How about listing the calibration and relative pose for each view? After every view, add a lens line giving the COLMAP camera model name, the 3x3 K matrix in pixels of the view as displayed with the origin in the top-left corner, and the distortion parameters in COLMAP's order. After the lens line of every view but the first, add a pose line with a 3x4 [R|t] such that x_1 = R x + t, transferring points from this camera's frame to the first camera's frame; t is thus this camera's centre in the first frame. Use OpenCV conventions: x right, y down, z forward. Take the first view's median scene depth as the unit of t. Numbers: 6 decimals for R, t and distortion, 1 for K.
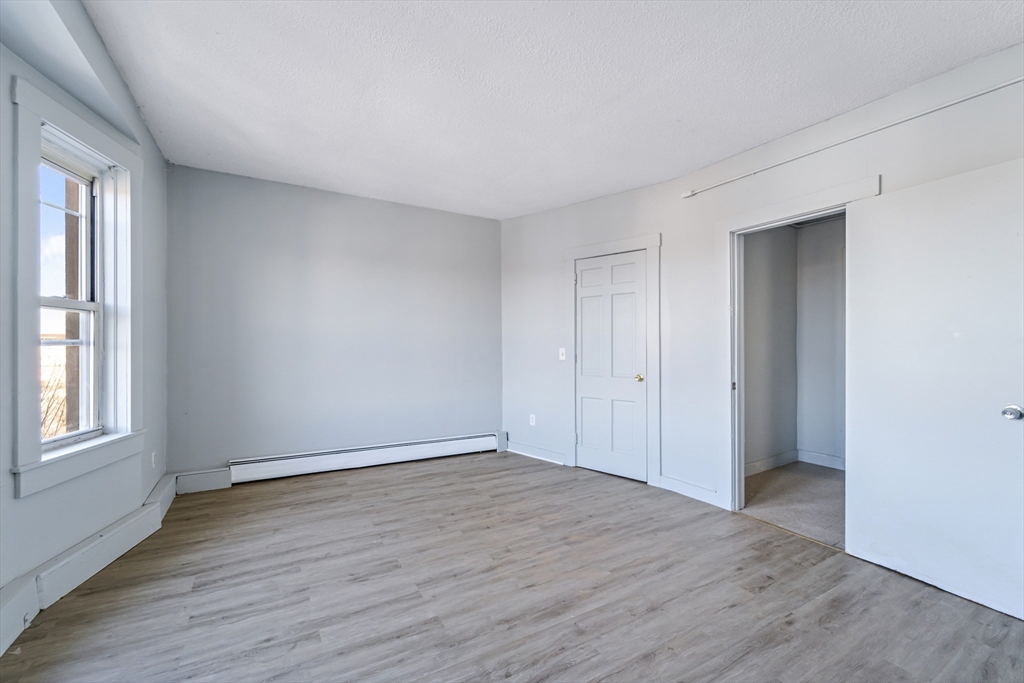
lens RADIAL K [[425.6, 0, 506.8], [0, 425.6, 342.0], [0, 0, 1]] dist [0.003052, -0.002047]
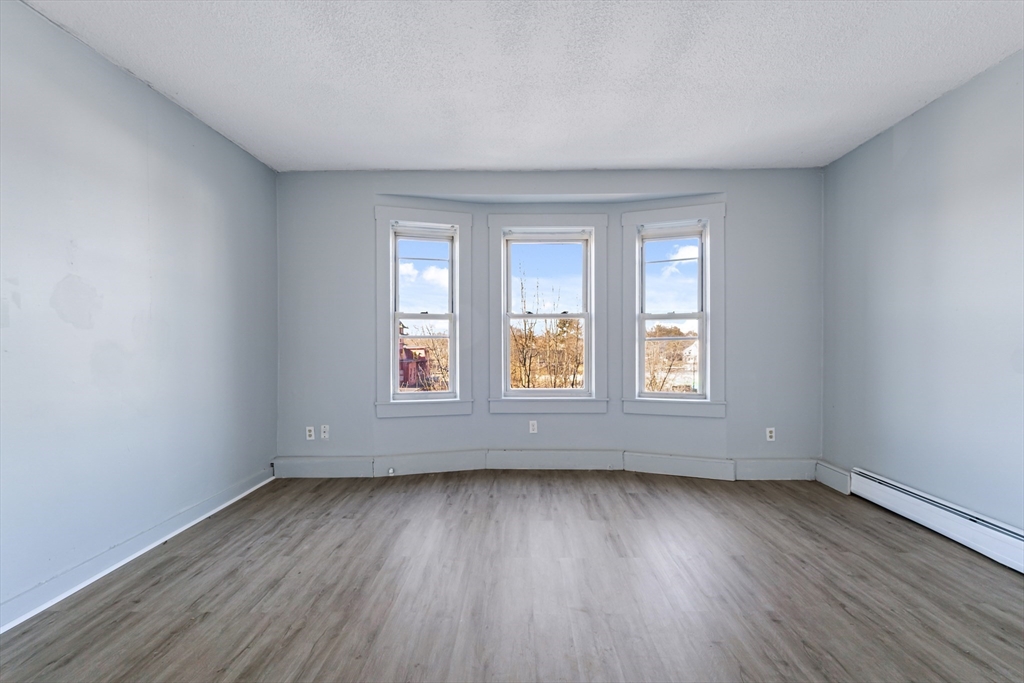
lens RADIAL K [[425.6, 0, 518.3], [0, 425.6, 340.0], [0, 0, 1]] dist [0.003052, -0.002047]
pose [[-0.520508, -0.009050, -0.853809, 0.562262], [0.008784, 0.999834, -0.015952, 0.022123], [0.853812, -0.015803, -0.520342, 1.002978]]
